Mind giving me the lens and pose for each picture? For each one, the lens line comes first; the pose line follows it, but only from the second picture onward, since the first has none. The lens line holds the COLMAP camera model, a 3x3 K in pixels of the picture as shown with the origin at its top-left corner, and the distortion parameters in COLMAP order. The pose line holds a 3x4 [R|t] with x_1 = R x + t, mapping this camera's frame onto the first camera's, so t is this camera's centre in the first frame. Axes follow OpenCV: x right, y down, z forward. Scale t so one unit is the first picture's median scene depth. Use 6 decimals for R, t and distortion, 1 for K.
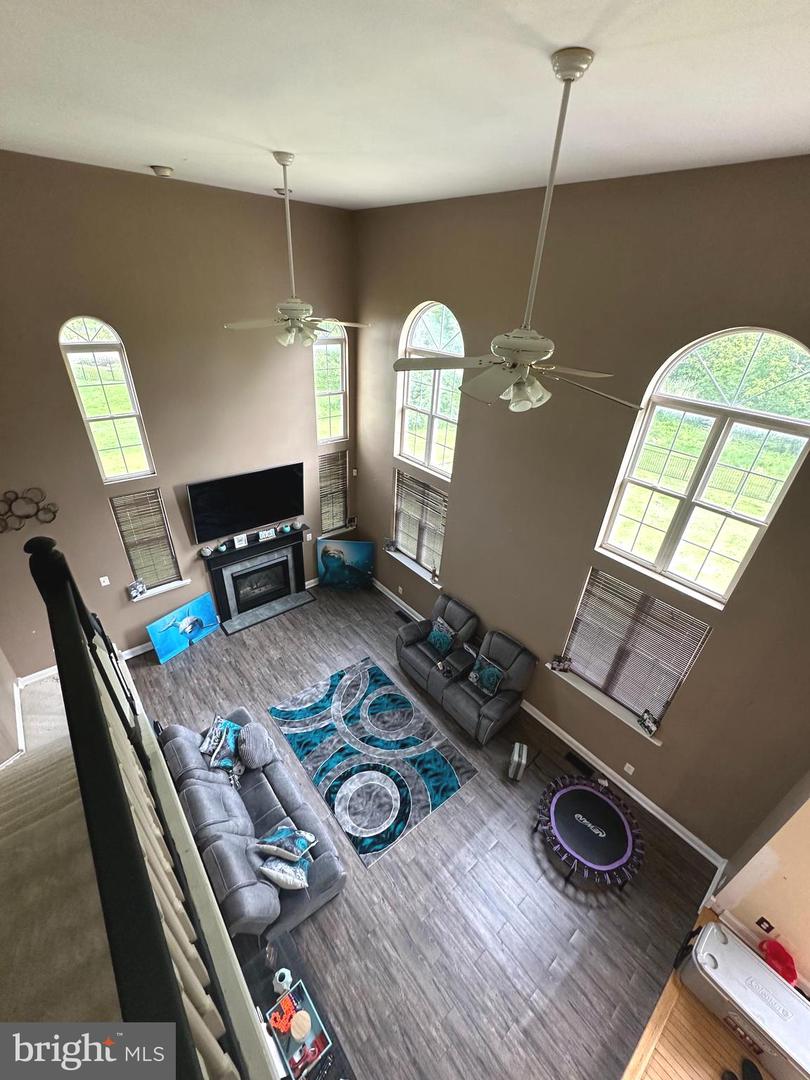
lens RADIAL K [[430.7, 0, 405.0], [0, 430.7, 540.0], [0, 0, 1]] dist [-0.000423, 0.004422]
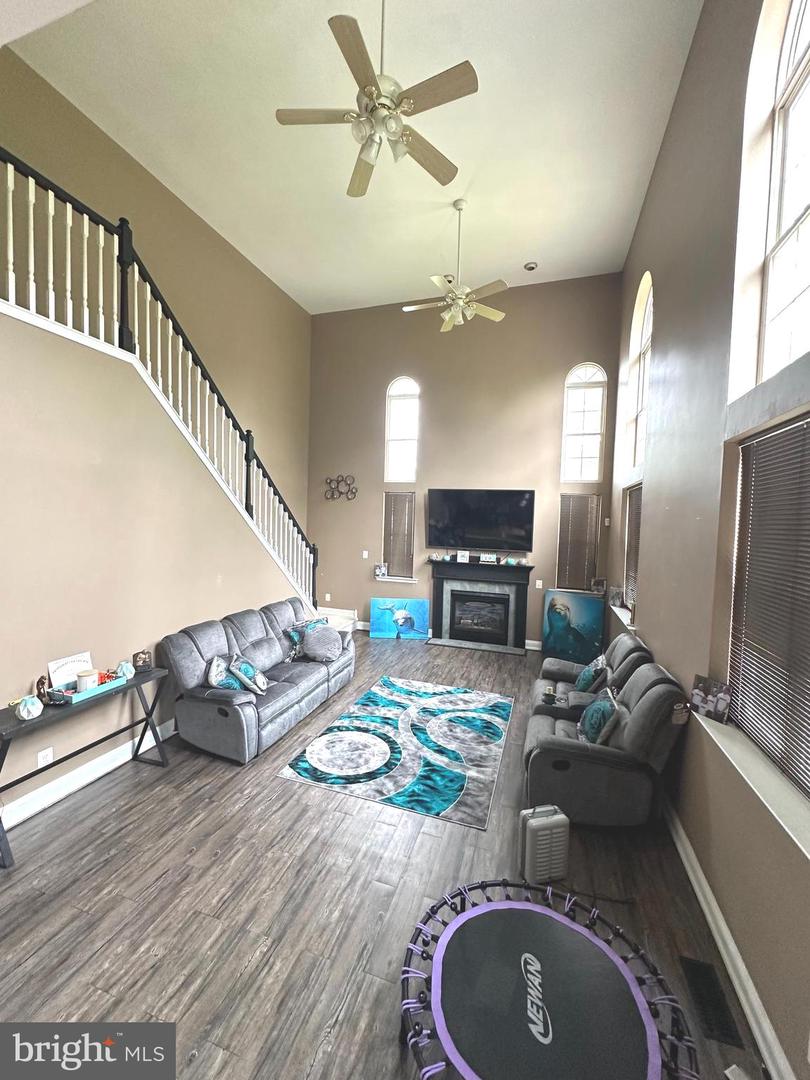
lens RADIAL K [[430.7, 0, 405.0], [0, 430.7, 540.0], [0, 0, 1]] dist [-0.000423, 0.004422]
pose [[0.537563, 0.003815, -0.843215, 0.524744], [-0.424687, 0.865126, -0.266831, 0.368374], [0.728469, 0.501541, 0.466679, 0.432423]]
